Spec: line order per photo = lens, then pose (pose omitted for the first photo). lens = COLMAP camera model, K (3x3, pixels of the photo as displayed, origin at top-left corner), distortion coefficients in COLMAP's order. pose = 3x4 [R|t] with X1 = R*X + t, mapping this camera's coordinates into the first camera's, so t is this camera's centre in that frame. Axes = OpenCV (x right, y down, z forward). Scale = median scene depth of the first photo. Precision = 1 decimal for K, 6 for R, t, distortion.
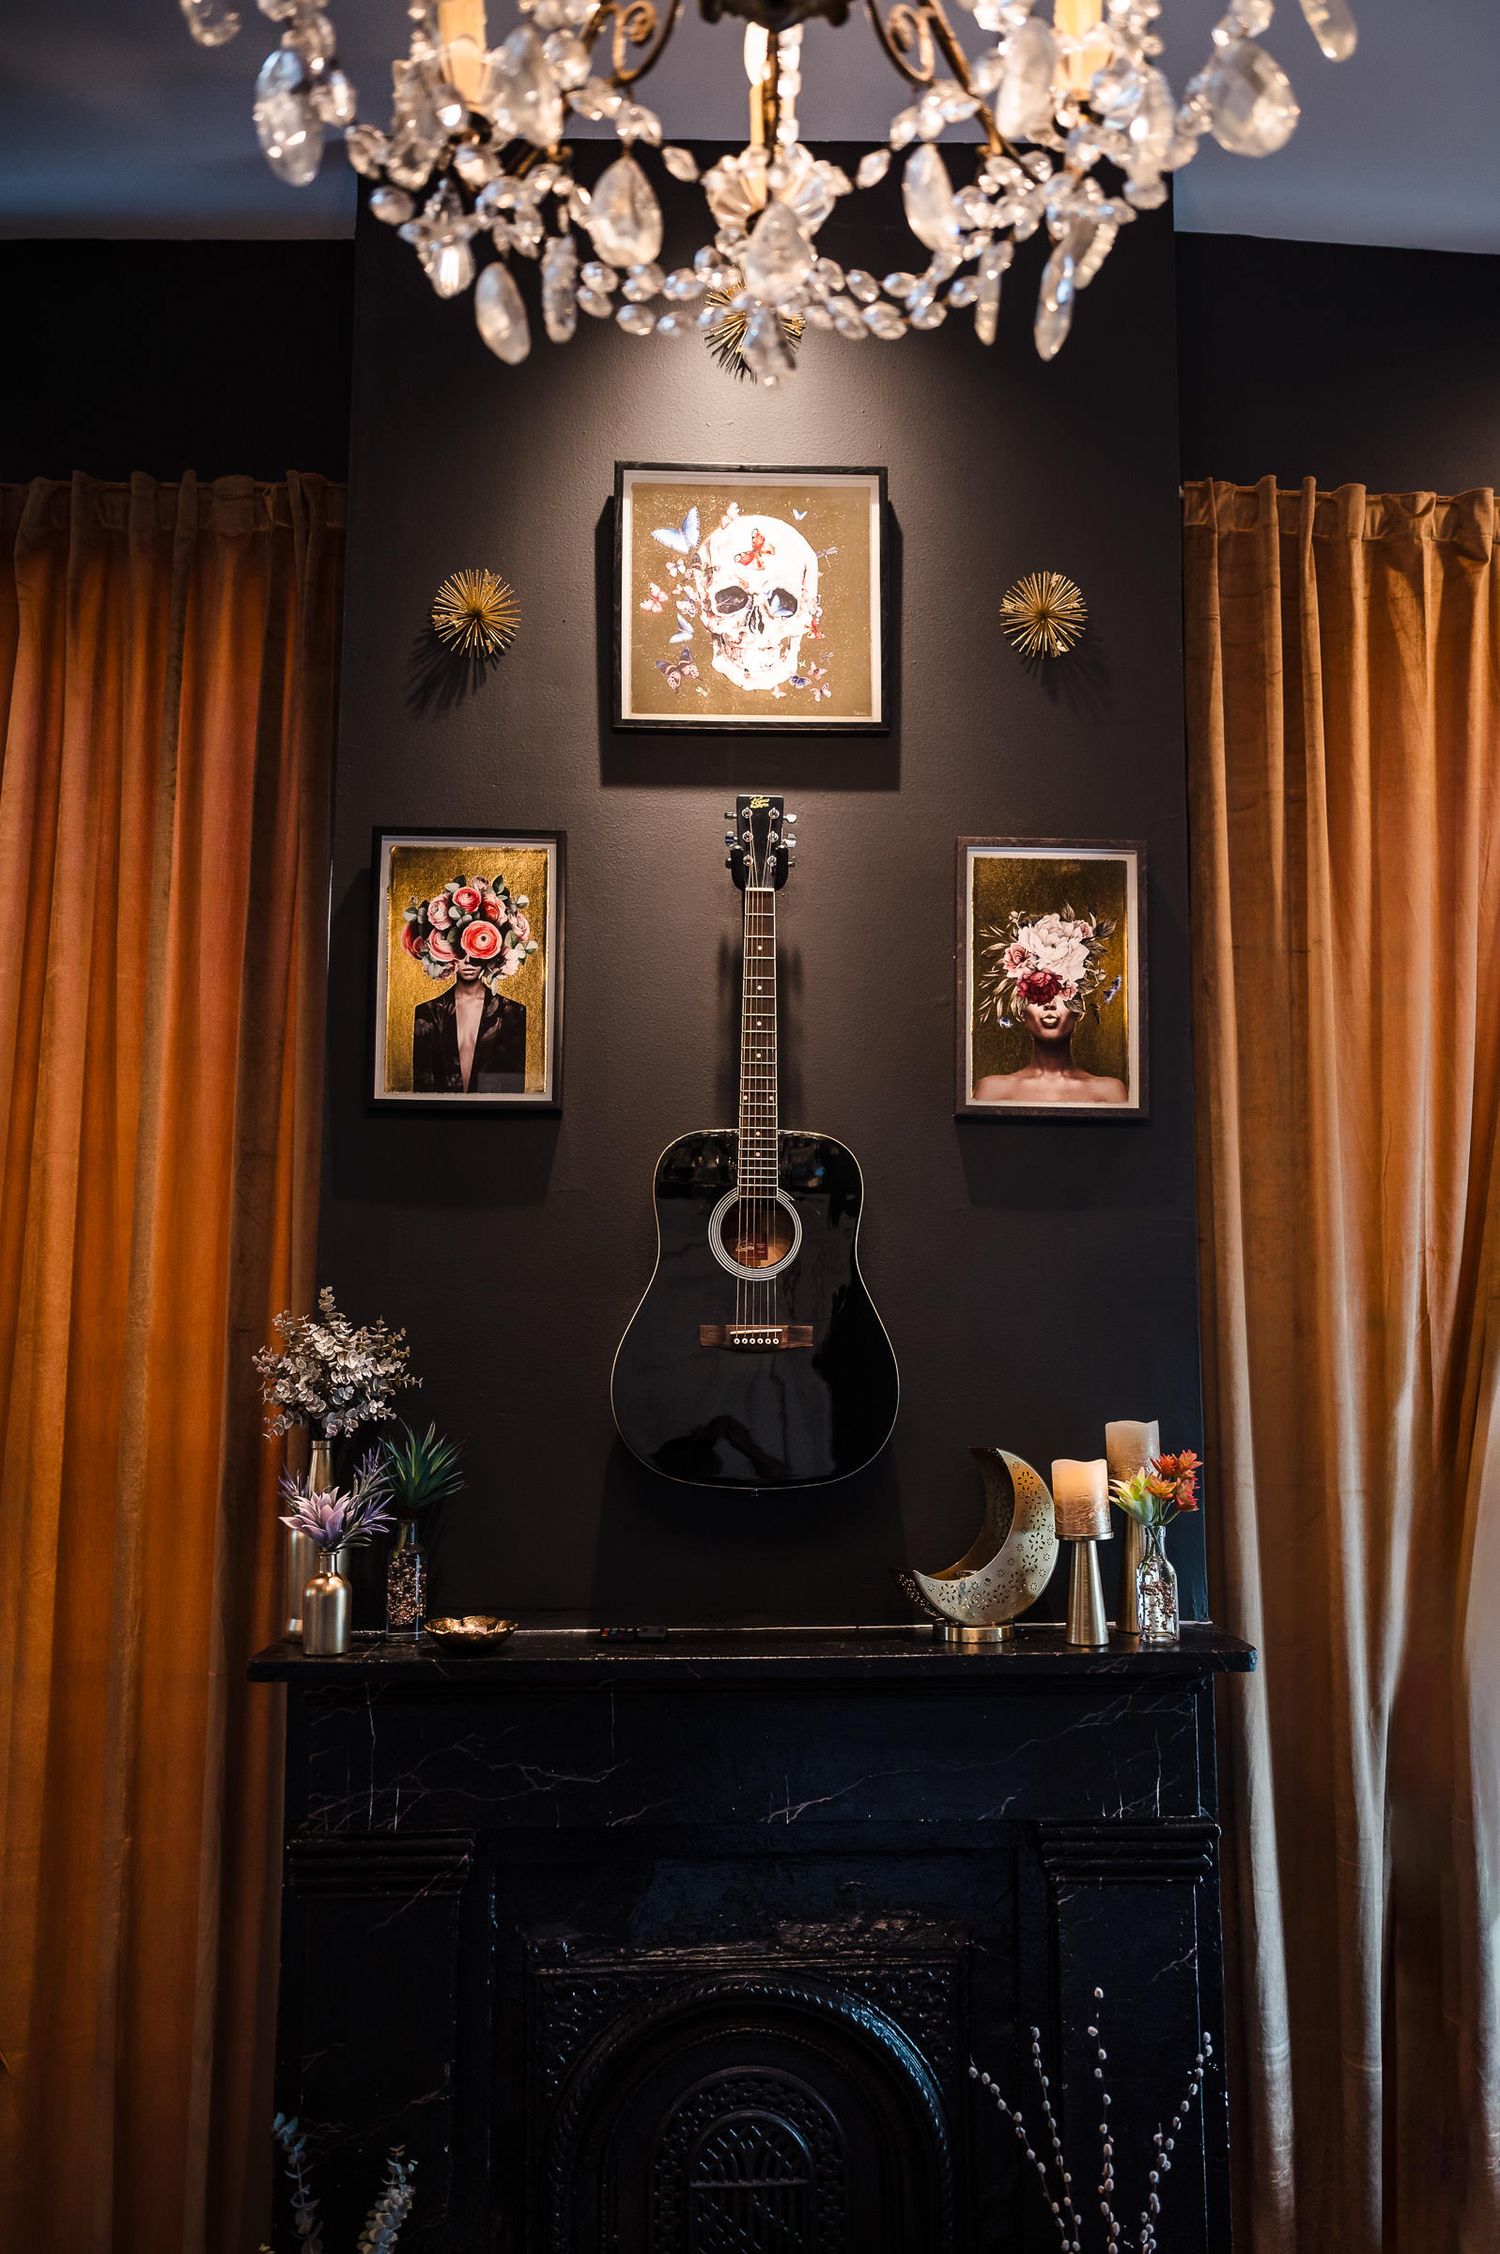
lens RADIAL K [[1588.7, 0, 747.2], [0, 1588.7, 1153.3], [0, 0, 1]] dist [0.001977, -0.001224]
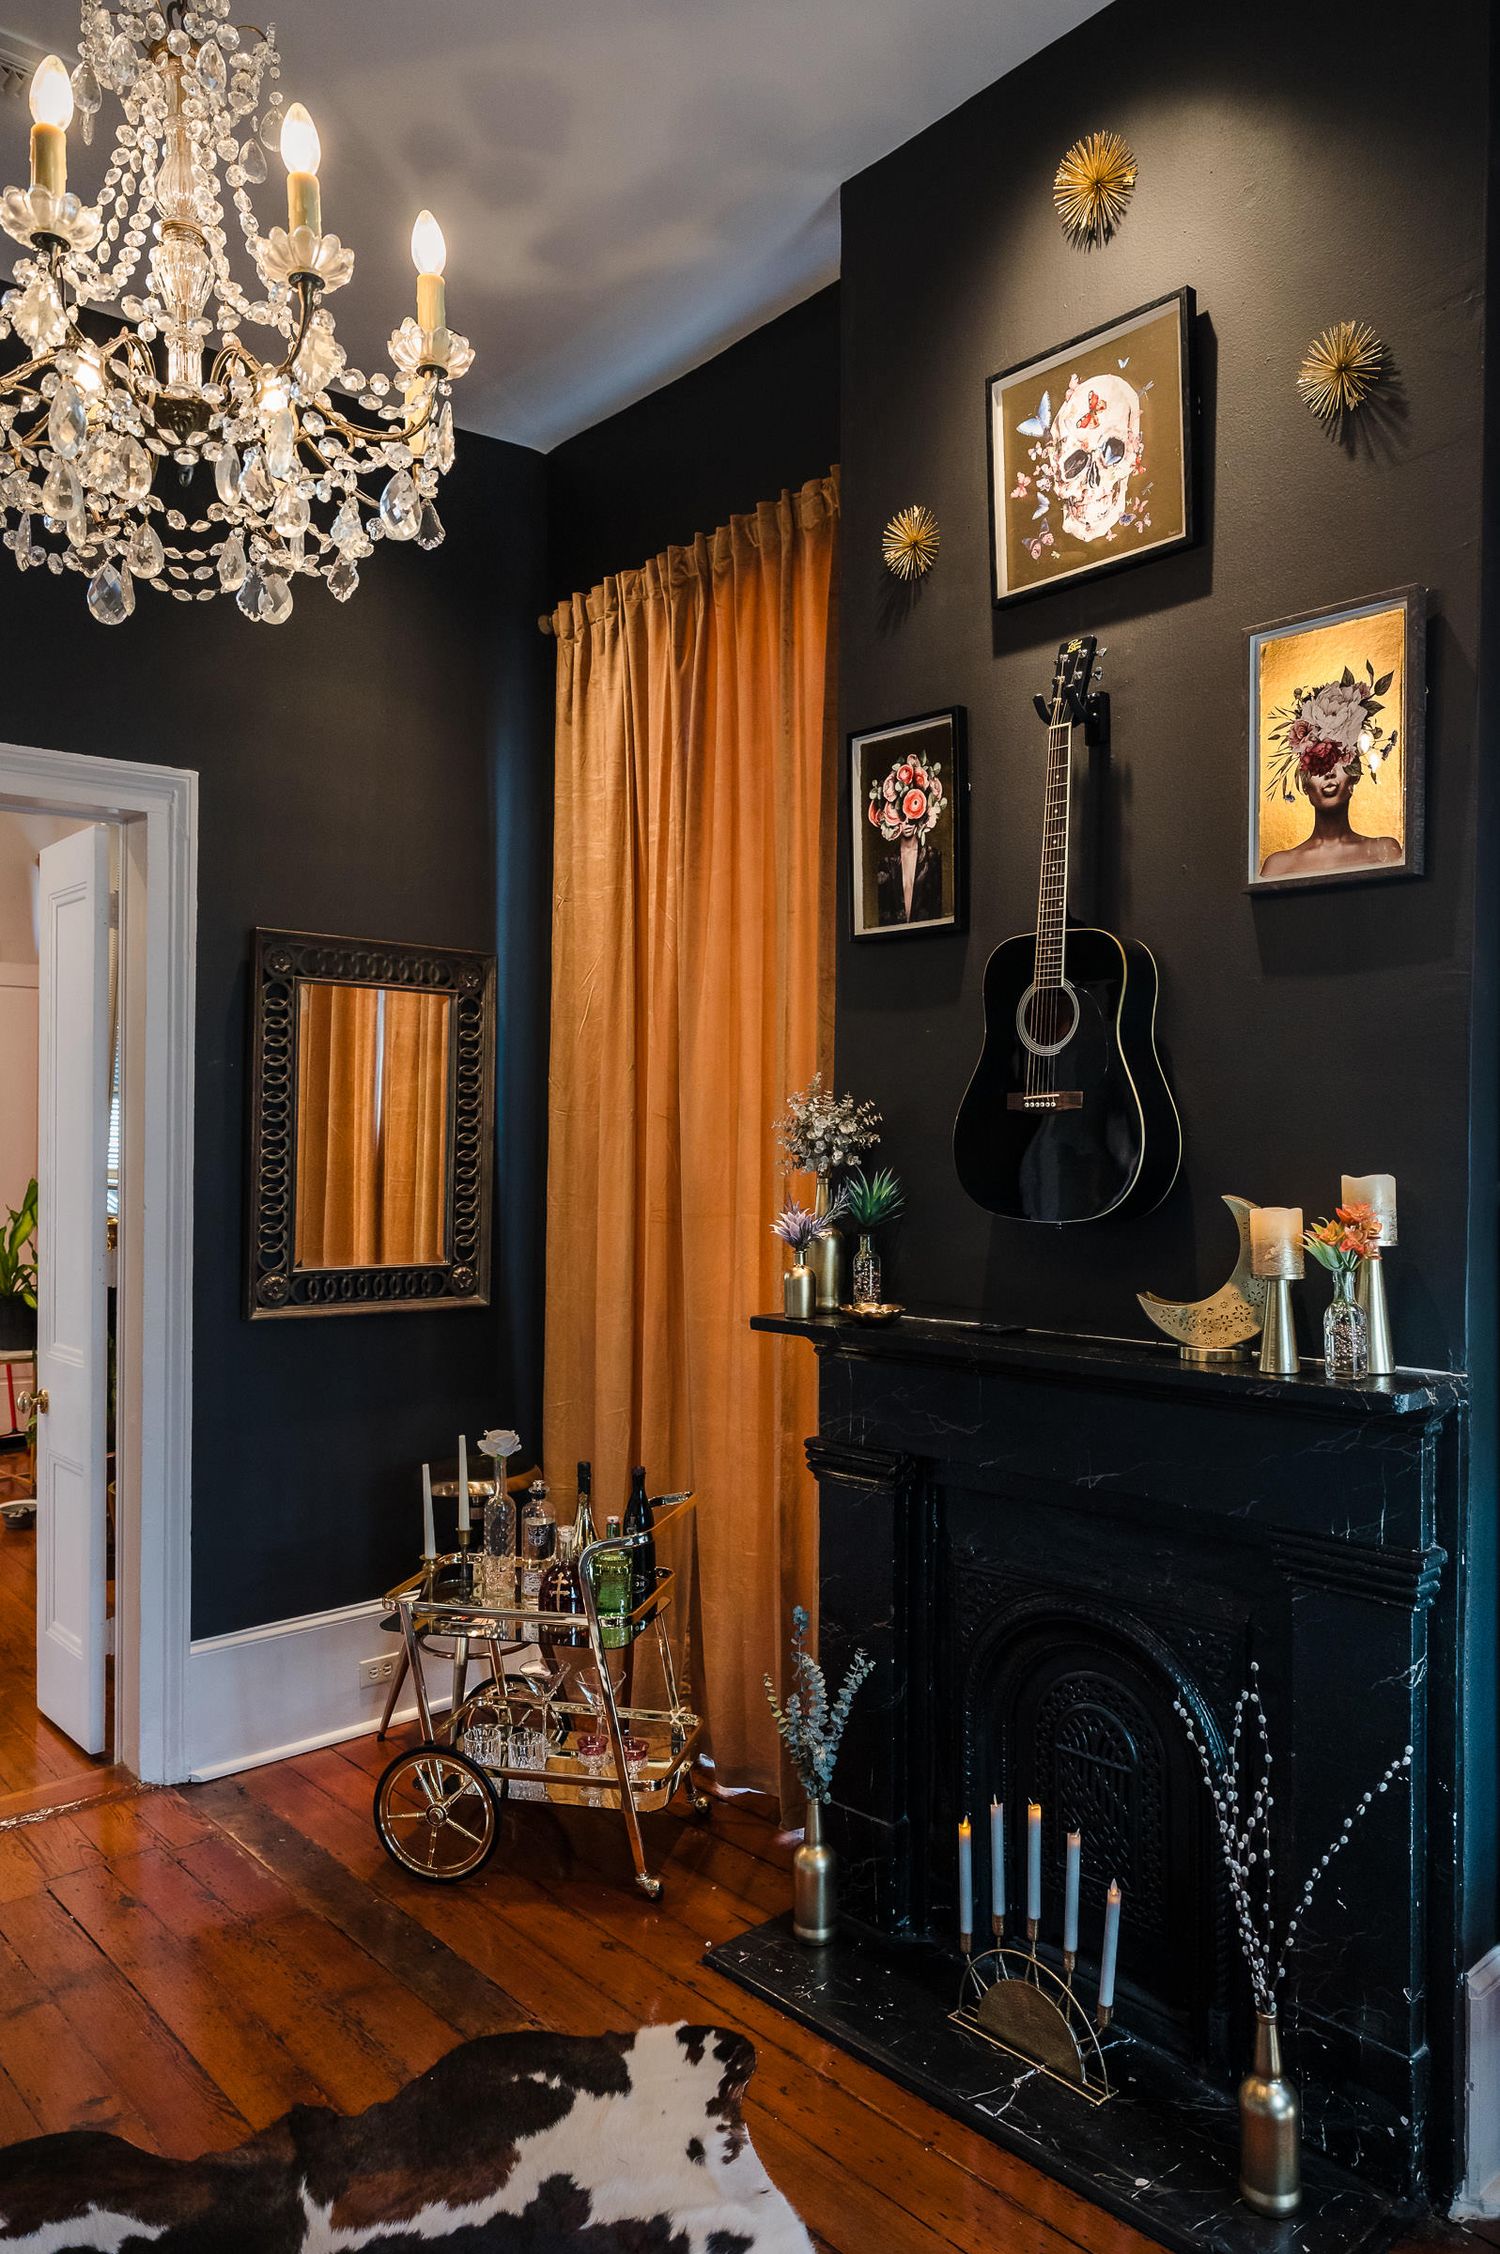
lens RADIAL K [[1484.3, 0, 750.0], [0, 1484.3, 1127.0], [0, 0, 1]] dist [0.000239, 0.000666]
pose [[0.656827, -0.006210, -0.754015, 0.651901], [0.095786, 0.992552, 0.075265, 0.024278], [0.747932, -0.121661, 0.652530, 0.067462]]
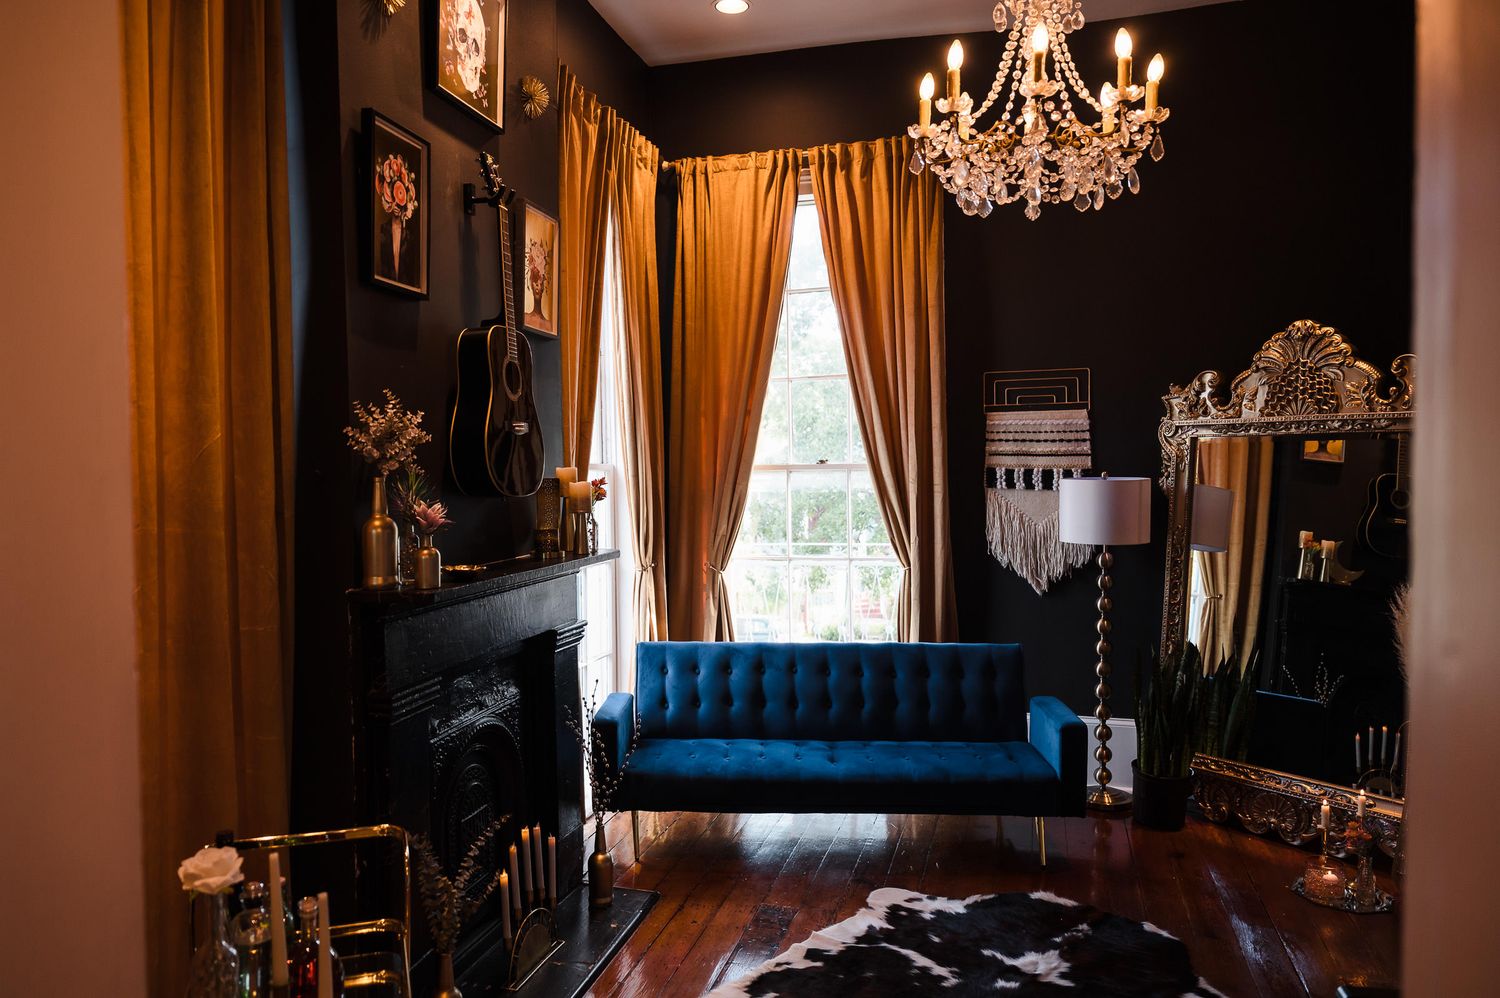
lens RADIAL K [[1107.7, 0, 750.0], [0, 1107.7, 499.0], [0, 0, 1]] dist [-0.000567, -0.000657]
pose [[0.241018, -0.030368, 0.970045, -1.237140], [-0.120019, 0.990906, 0.060841, 0.075653], [-0.963071, -0.131088, 0.235181, 0.297725]]
